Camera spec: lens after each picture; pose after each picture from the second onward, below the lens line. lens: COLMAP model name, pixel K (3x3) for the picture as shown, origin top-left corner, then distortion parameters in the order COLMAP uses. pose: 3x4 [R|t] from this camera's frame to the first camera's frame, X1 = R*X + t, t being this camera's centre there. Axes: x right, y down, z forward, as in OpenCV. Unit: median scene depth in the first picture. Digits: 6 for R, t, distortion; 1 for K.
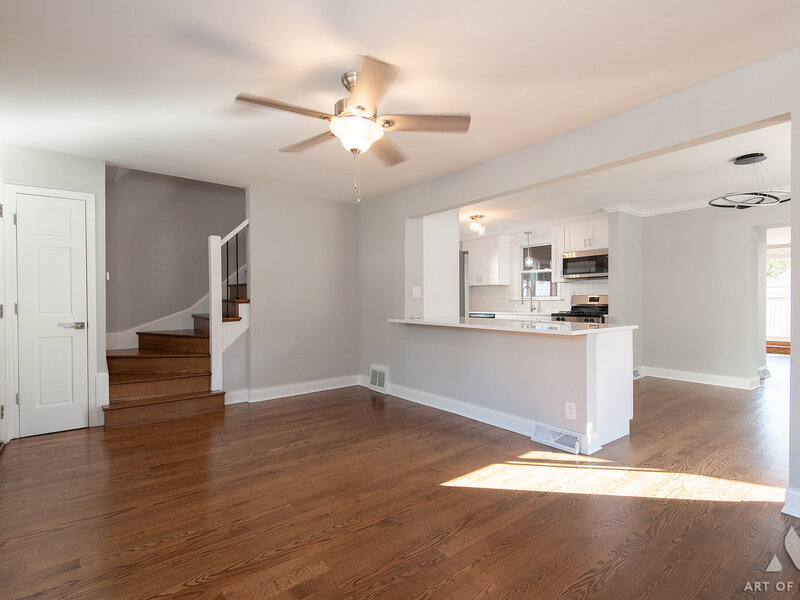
lens RADIAL K [[402.9, 0, 396.9], [0, 402.9, 303.8], [0, 0, 1]] dist [0.037976, -0.015974]
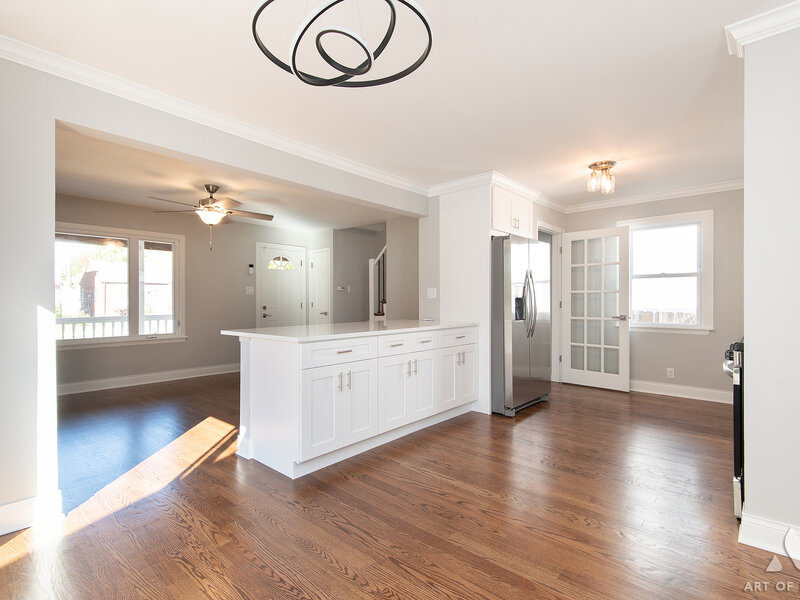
lens RADIAL K [[402.9, 0, 394.6], [0, 402.9, 300.3], [0, 0, 1]] dist [0.037976, -0.015974]
pose [[0.185563, 0.001515, -0.982631, 0.790422], [-0.007091, 0.999975, 0.000203, -0.009830], [0.982607, 0.006930, 0.185569, 0.610395]]
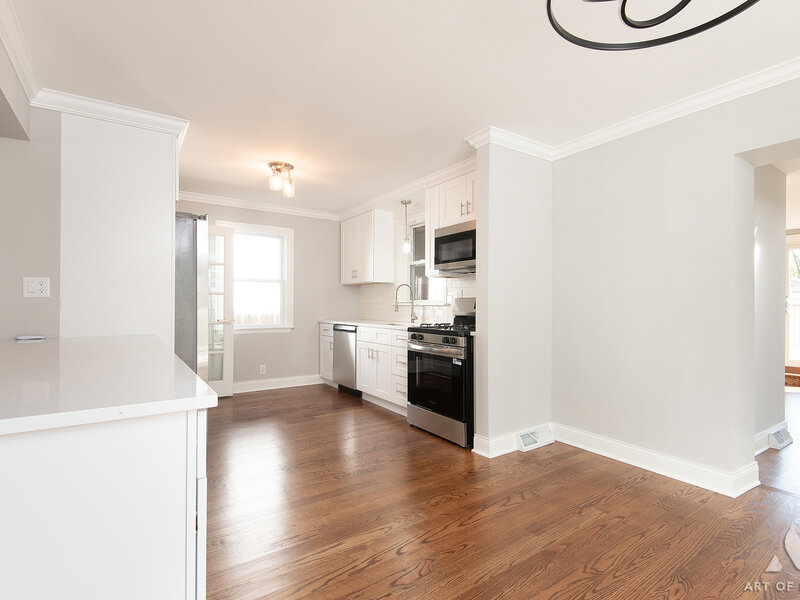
lens RADIAL K [[402.9, 0, 400.6], [0, 402.9, 303.4], [0, 0, 1]] dist [0.037976, -0.015974]
pose [[0.998983, 0.006277, -0.044640, 0.426241], [-0.006743, 0.999924, -0.010284, -0.006009], [0.044572, 0.010575, 0.998950, 0.426304]]
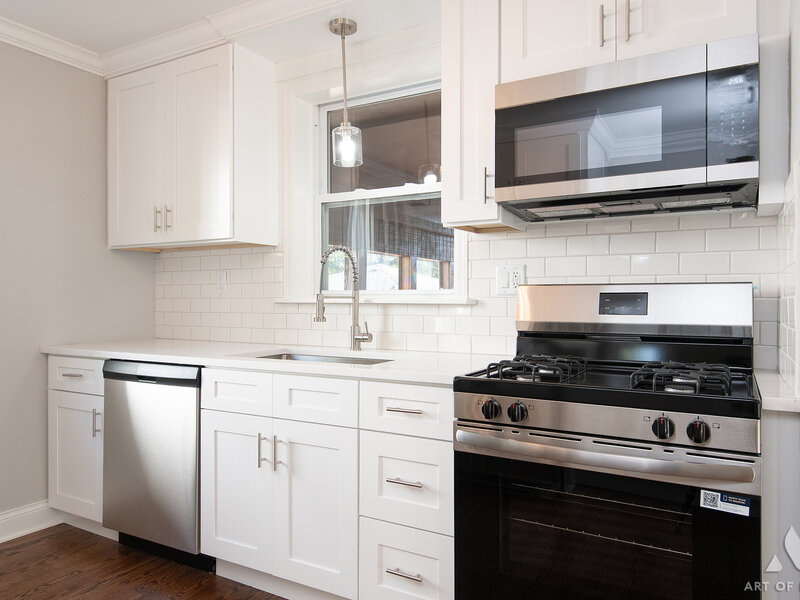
lens RADIAL K [[589.3, 0, 399.3], [0, 589.3, 297.5], [0, 0, 1]] dist [0.013850, 0.011029]
pose [[0.922460, 0.005867, 0.386049, 0.269763], [-0.002049, 0.999945, -0.010302, -0.011119], [-0.386088, 0.008712, 0.922421, 0.812656]]
